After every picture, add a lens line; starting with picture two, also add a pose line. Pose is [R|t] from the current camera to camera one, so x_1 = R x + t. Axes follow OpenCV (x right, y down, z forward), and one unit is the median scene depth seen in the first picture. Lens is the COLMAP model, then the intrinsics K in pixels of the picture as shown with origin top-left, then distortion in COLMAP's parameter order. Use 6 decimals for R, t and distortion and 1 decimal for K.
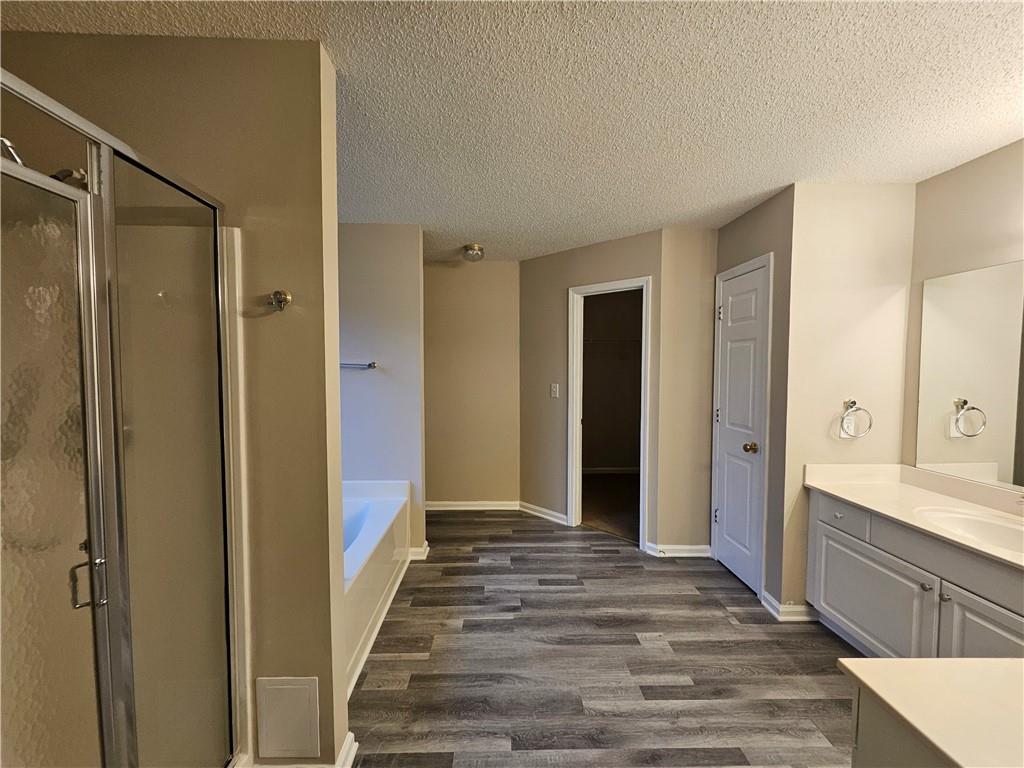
lens RADIAL K [[403.6, 0, 505.3], [0, 403.6, 385.6], [0, 0, 1]] dist [0.002074, -0.000297]
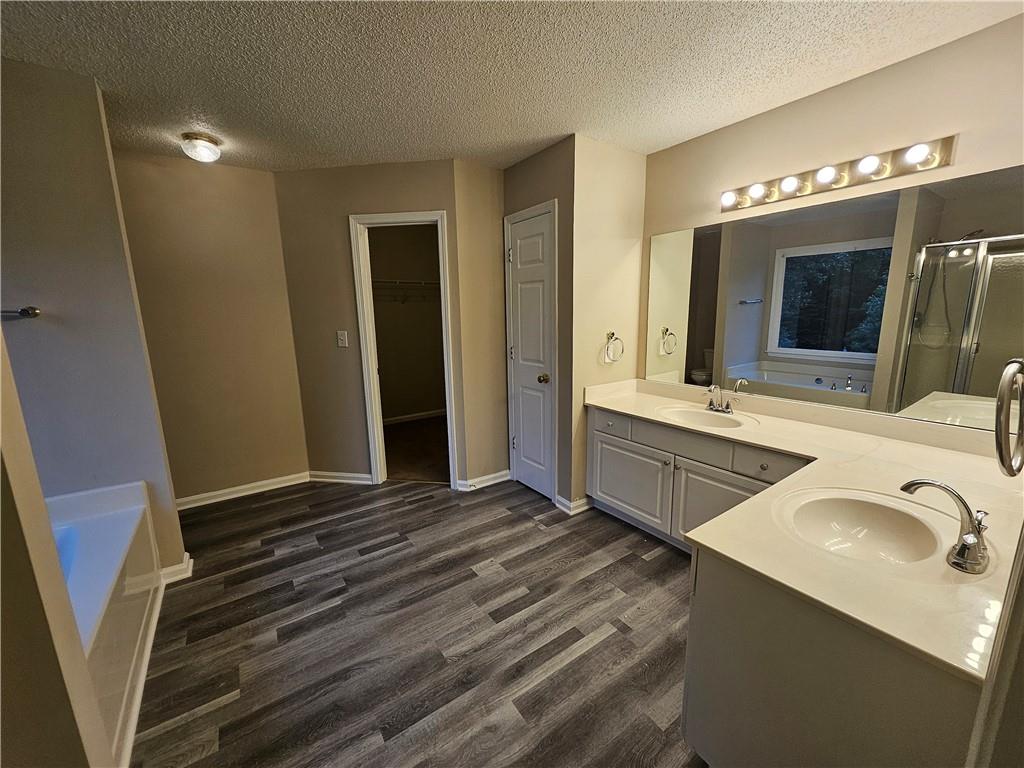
lens RADIAL K [[403.6, 0, 505.3], [0, 403.6, 385.6], [0, 0, 1]] dist [0.002074, -0.000297]
pose [[0.831606, -0.118403, 0.542597, -0.108168], [0.047621, 0.988613, 0.142743, 0.006470], [-0.553320, -0.092867, 0.827776, 0.130898]]
